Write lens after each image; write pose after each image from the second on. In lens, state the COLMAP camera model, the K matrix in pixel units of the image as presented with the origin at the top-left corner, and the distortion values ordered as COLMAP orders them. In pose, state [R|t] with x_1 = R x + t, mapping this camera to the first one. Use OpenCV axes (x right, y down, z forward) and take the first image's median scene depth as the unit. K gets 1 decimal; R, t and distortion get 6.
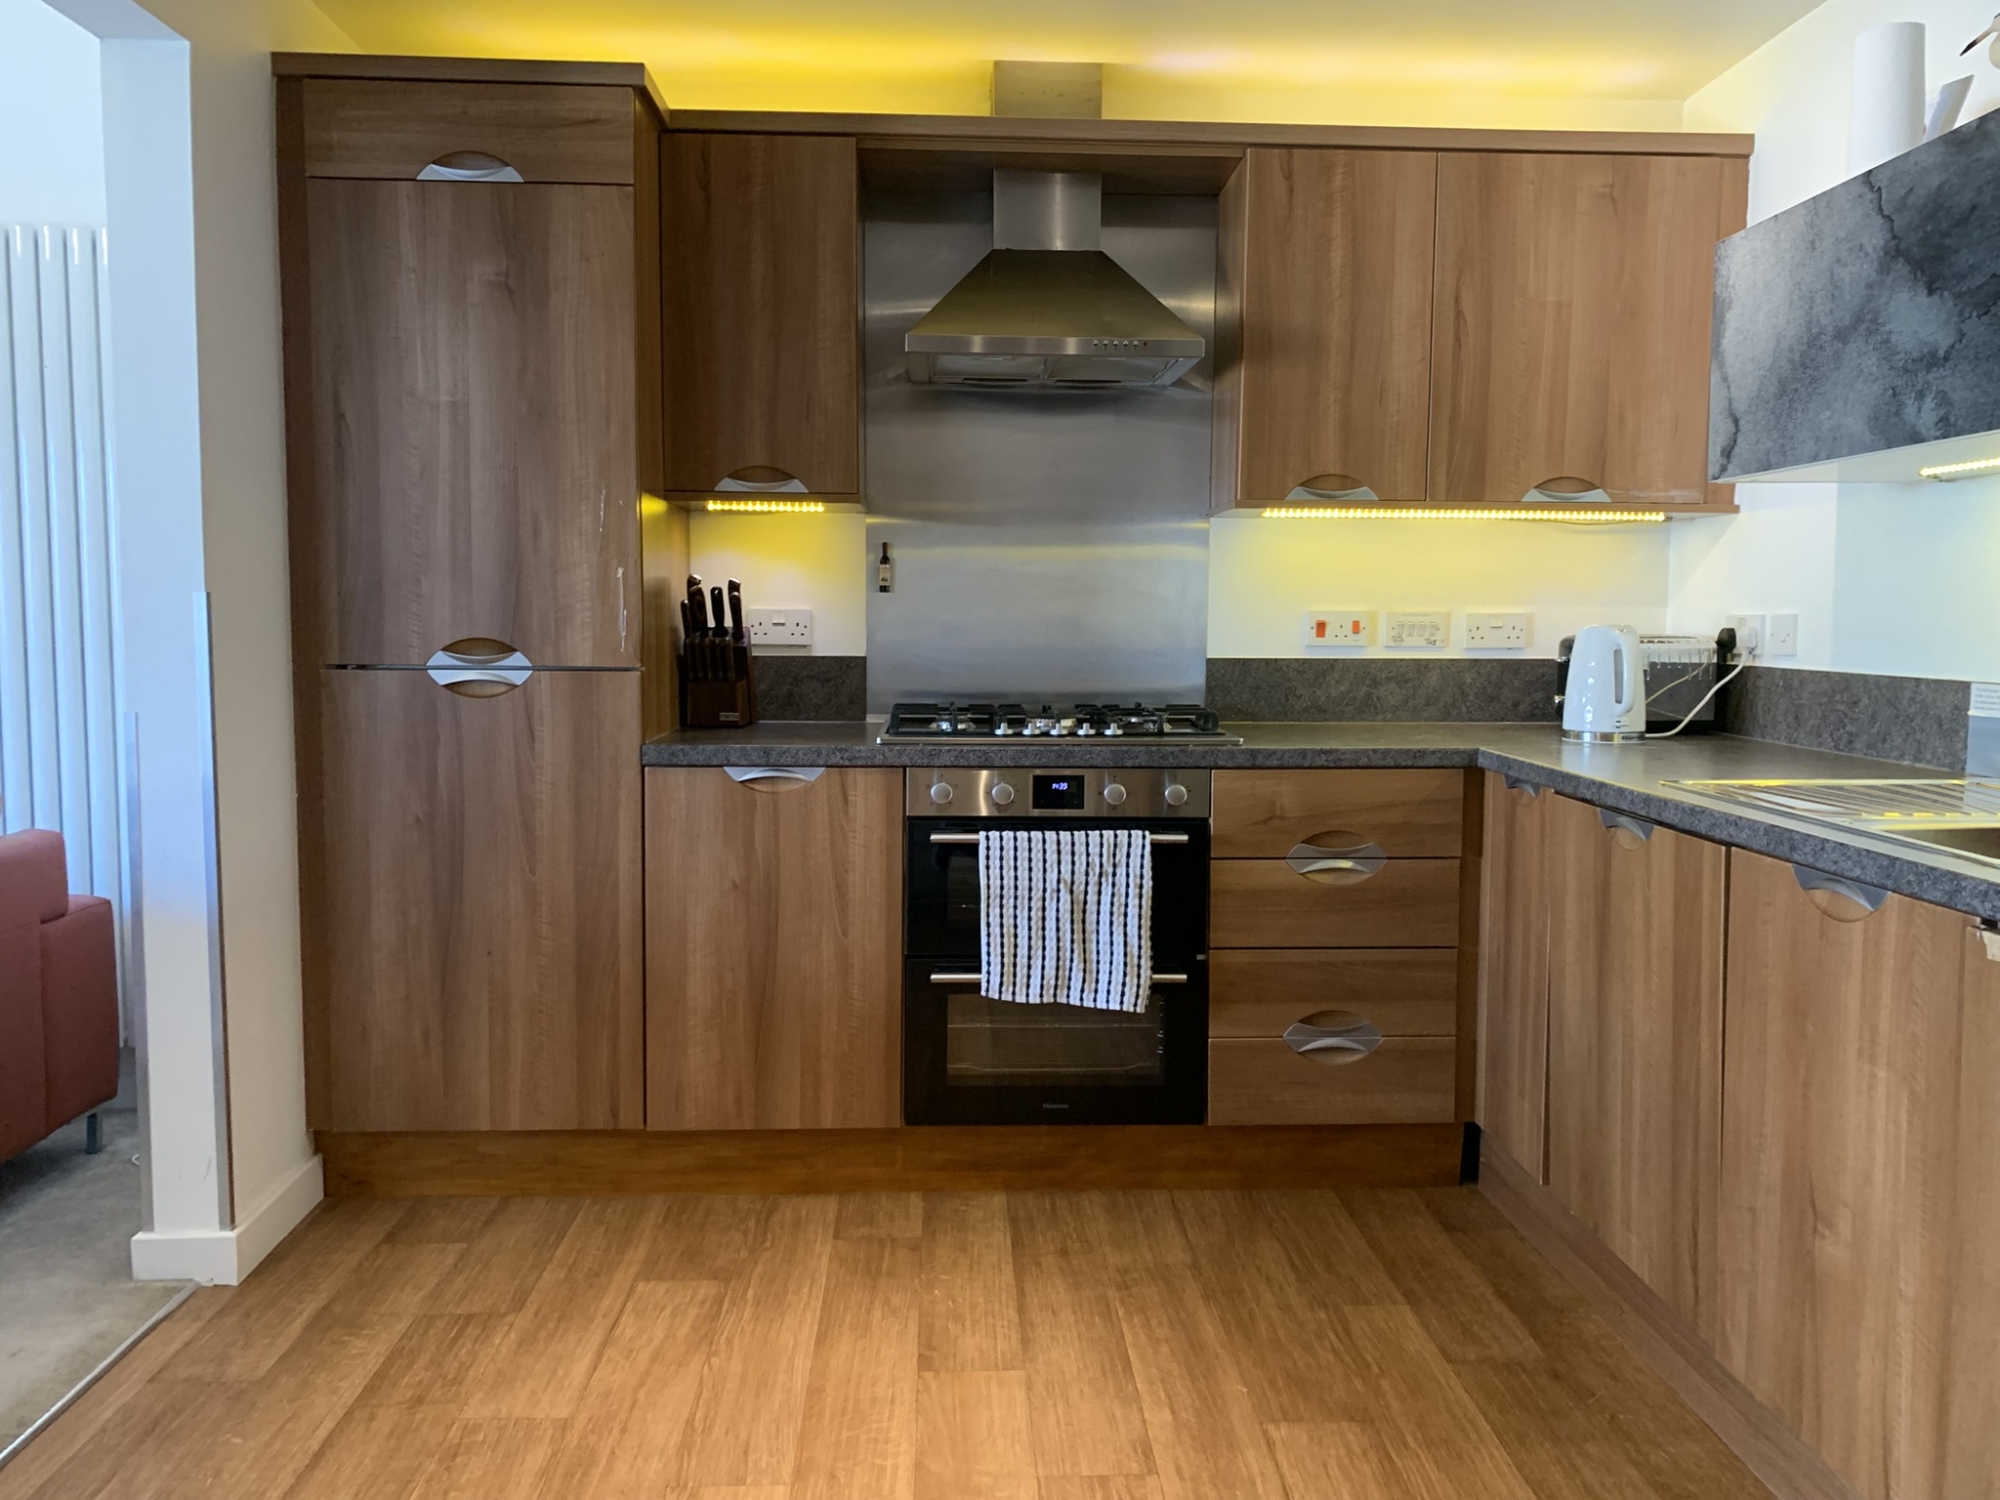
lens RADIAL K [[1529.3, 0, 1012.3], [0, 1529.3, 729.5], [0, 0, 1]] dist [0.039859, -0.053968]
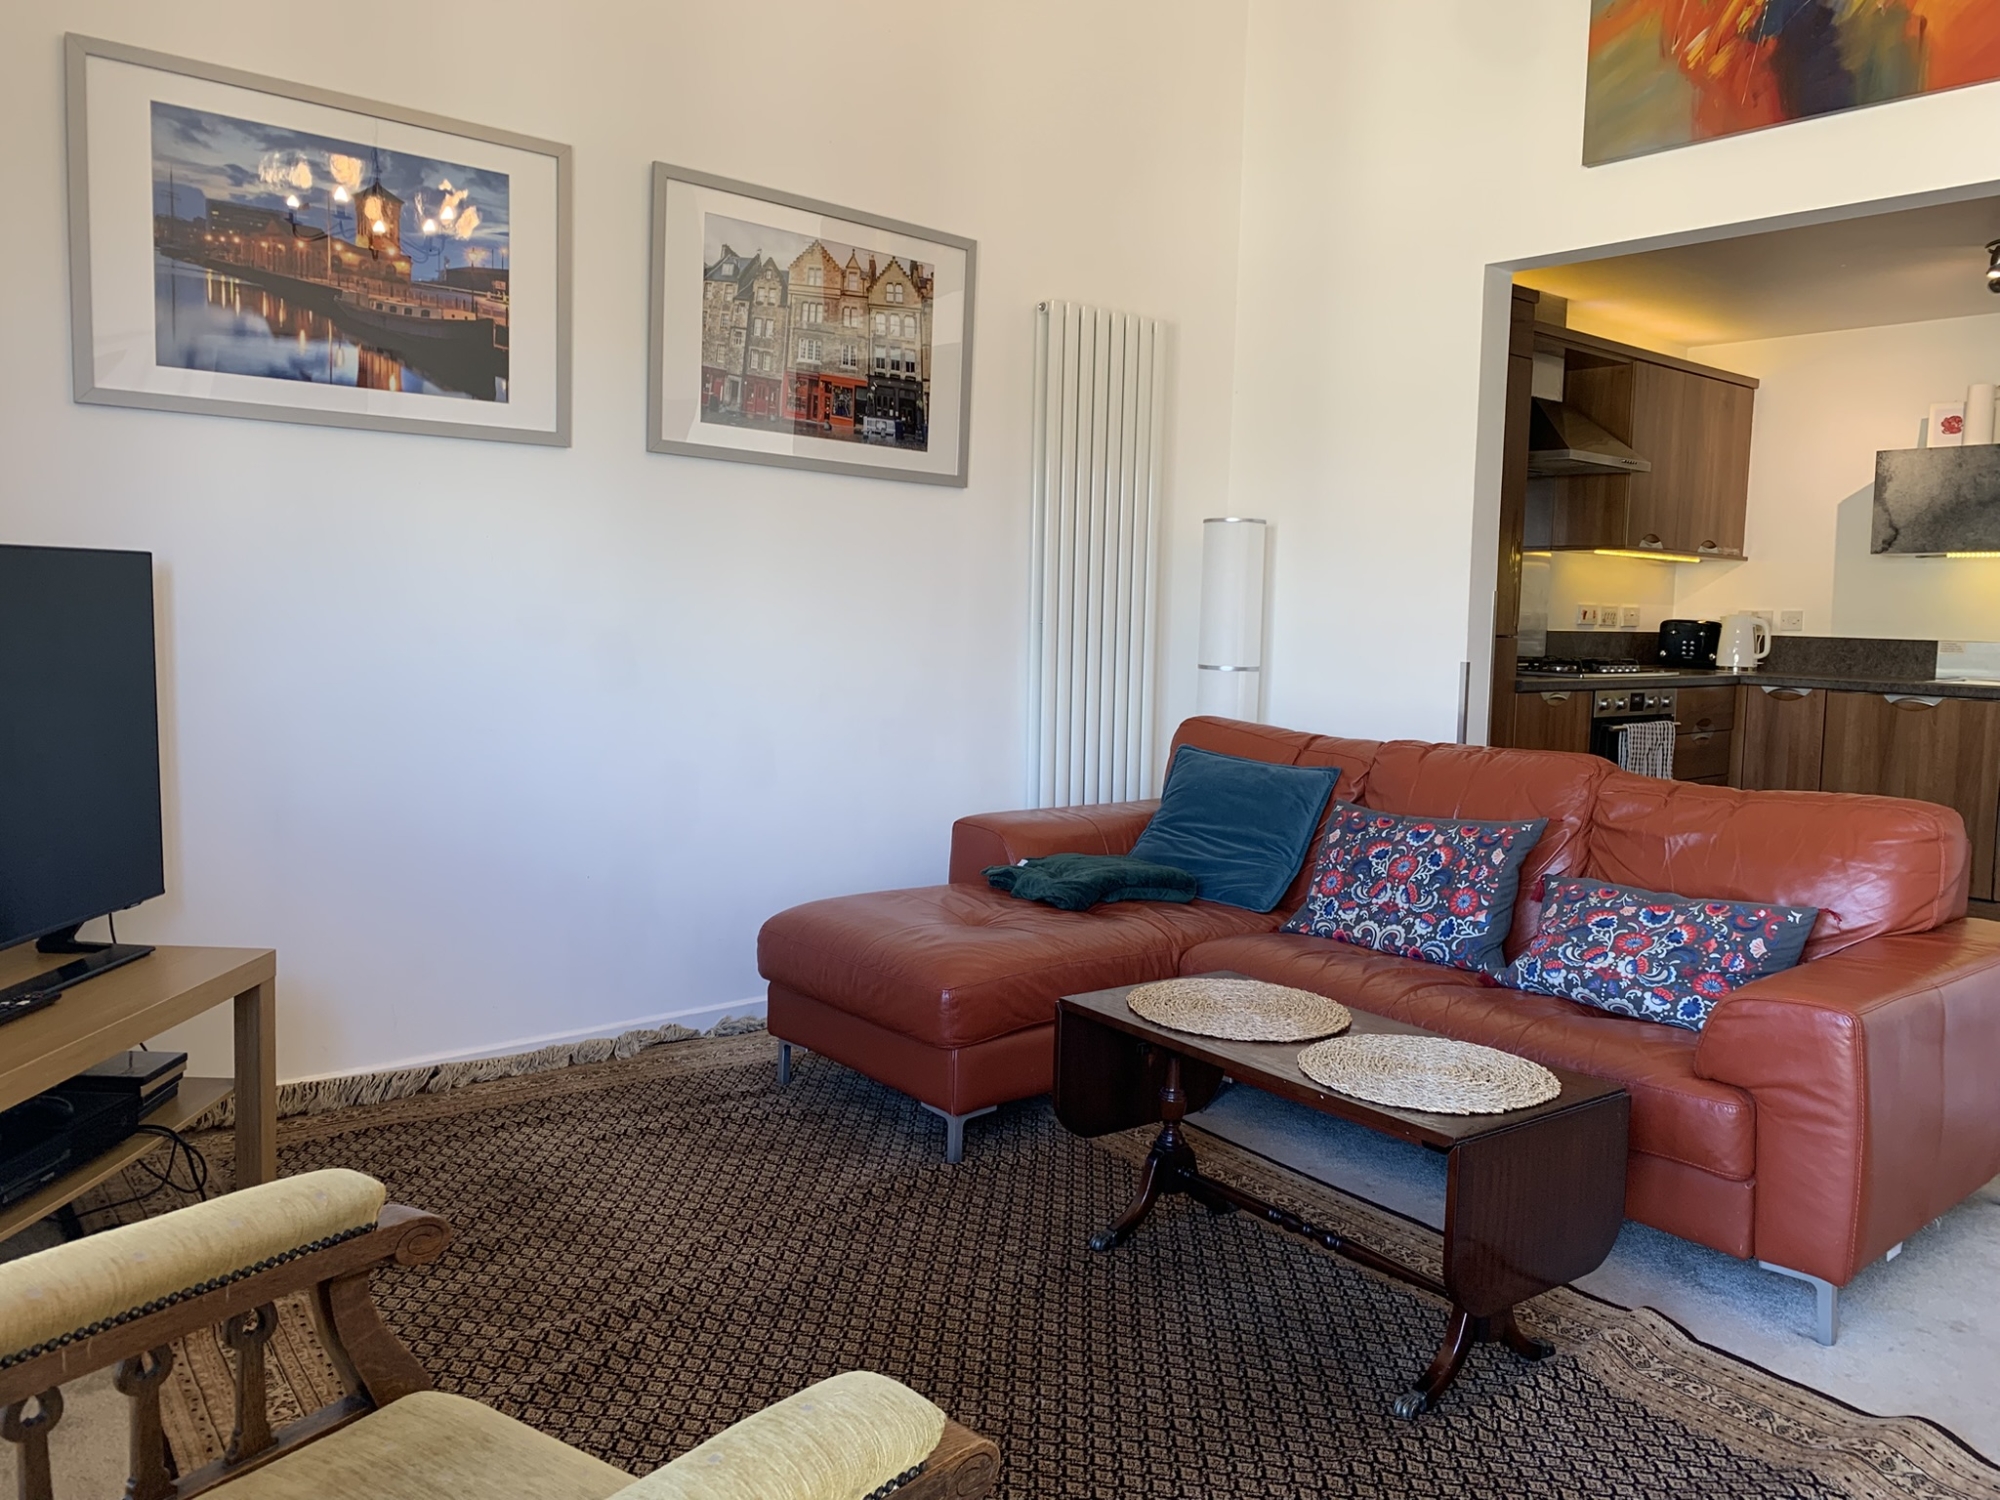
lens RADIAL K [[1529.3, 0, 1008.1], [0, 1529.3, 736.8], [0, 0, 1]] dist [0.039859, -0.053968]
pose [[0.787069, -0.041603, 0.615461, -1.760362], [0.030151, 0.999125, 0.028980, 0.005296], [-0.616128, -0.004252, 0.787635, -0.013353]]
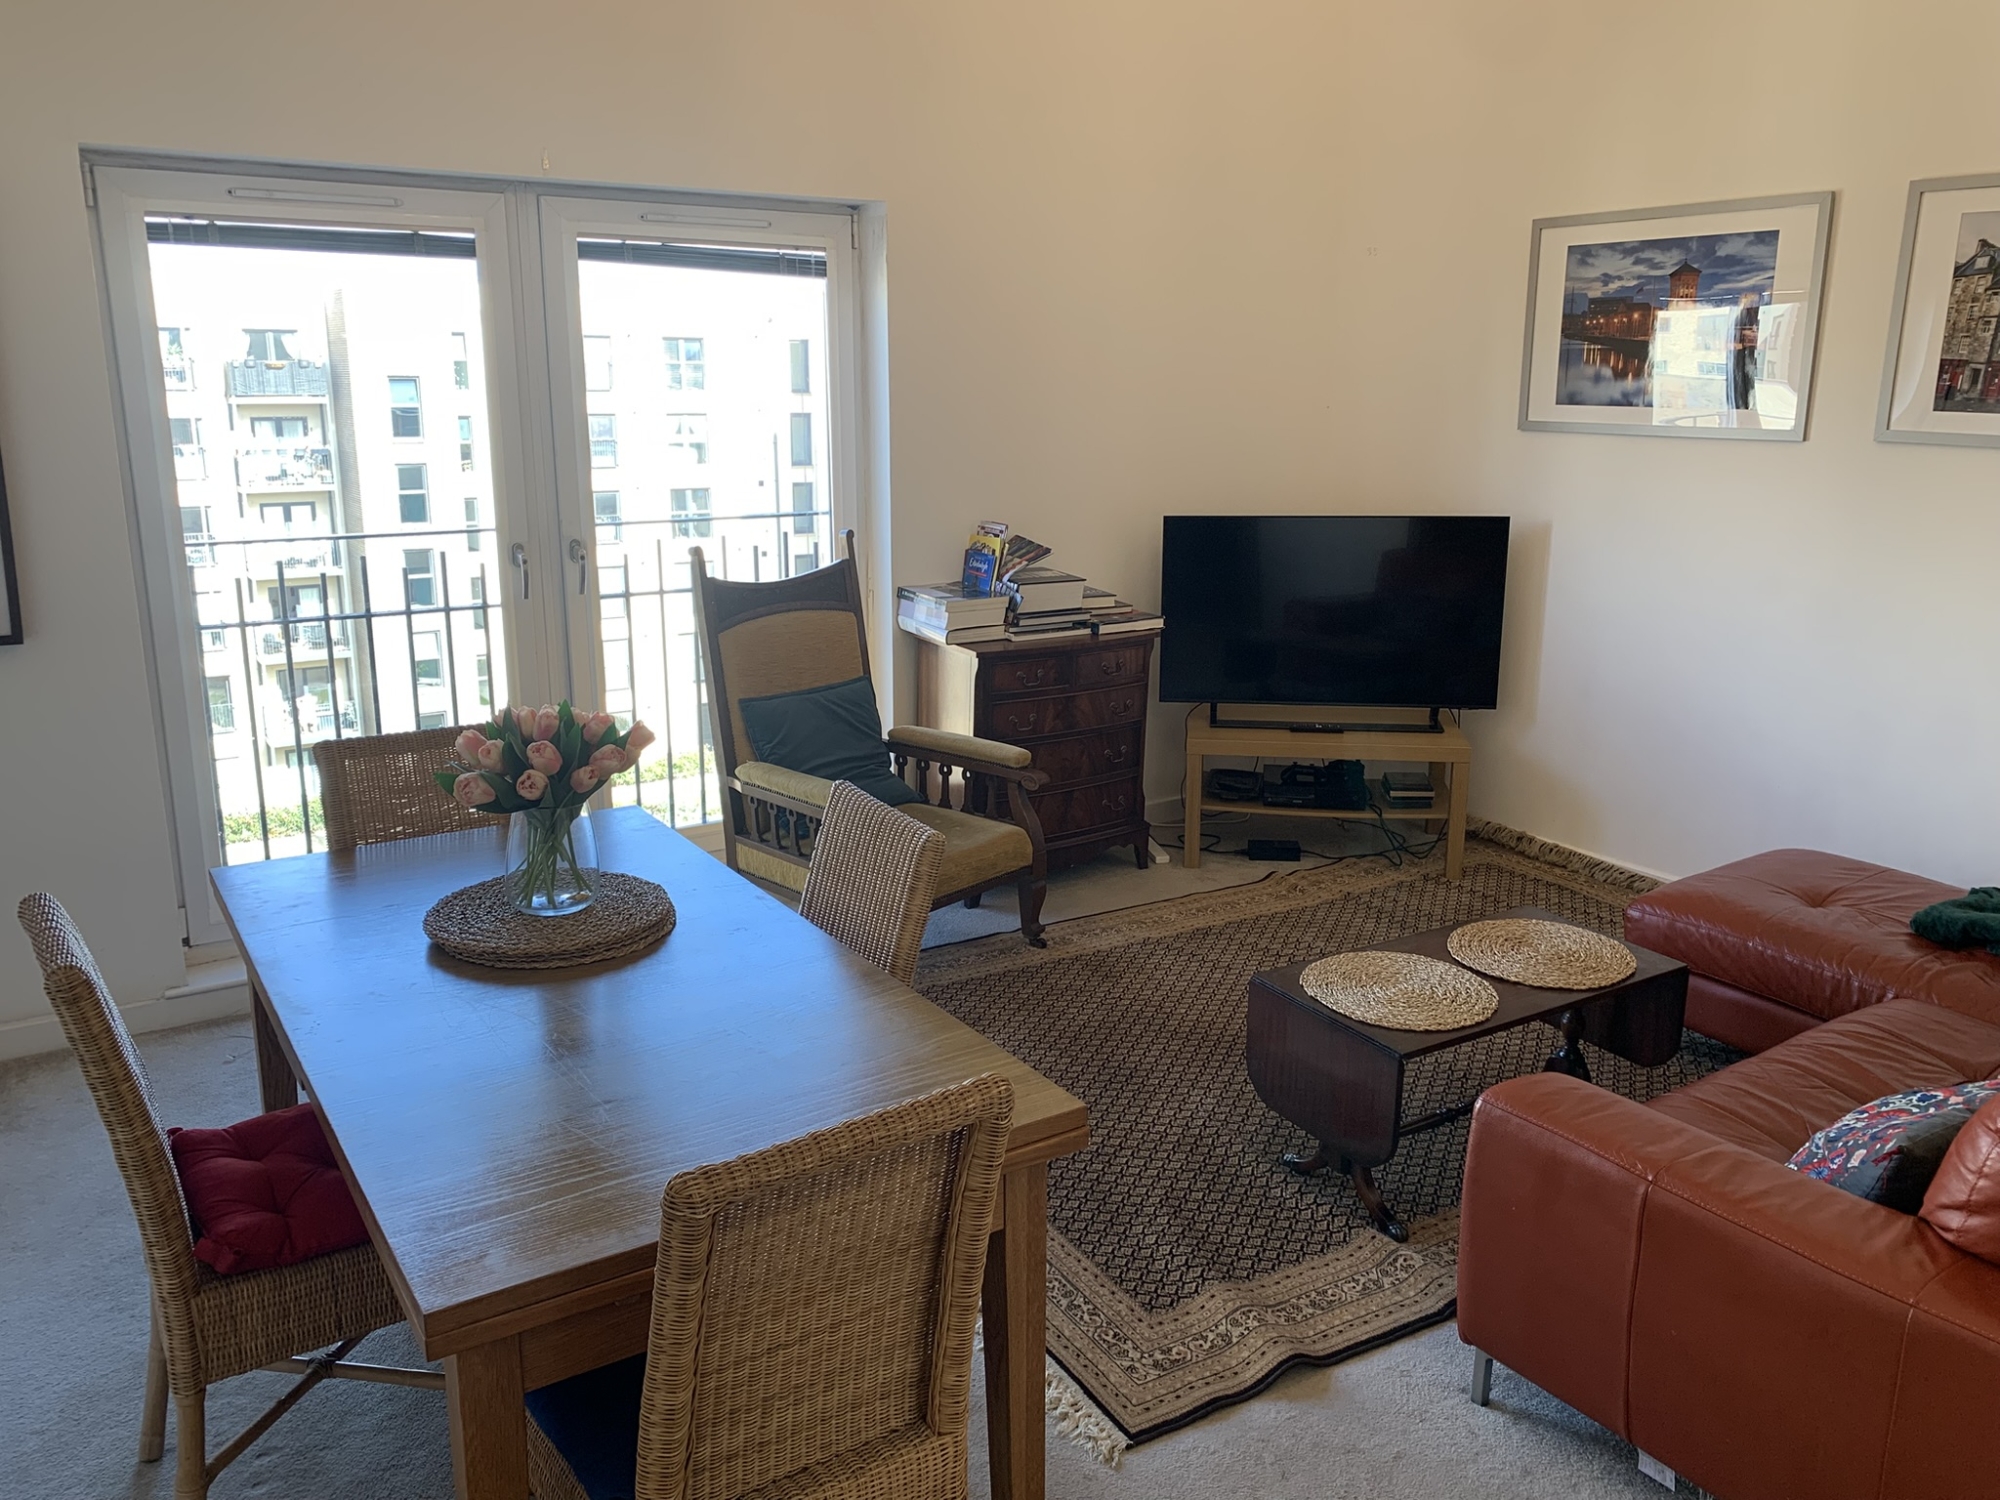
lens RADIAL K [[1529.3, 0, 952.1], [0, 1529.3, 711.7], [0, 0, 1]] dist [0.039859, -0.053968]
pose [[0.492277, 0.181274, -0.851354, -0.392460], [-0.061585, 0.982877, 0.173668, -0.144955], [0.868257, -0.033062, 0.495011, -0.306619]]
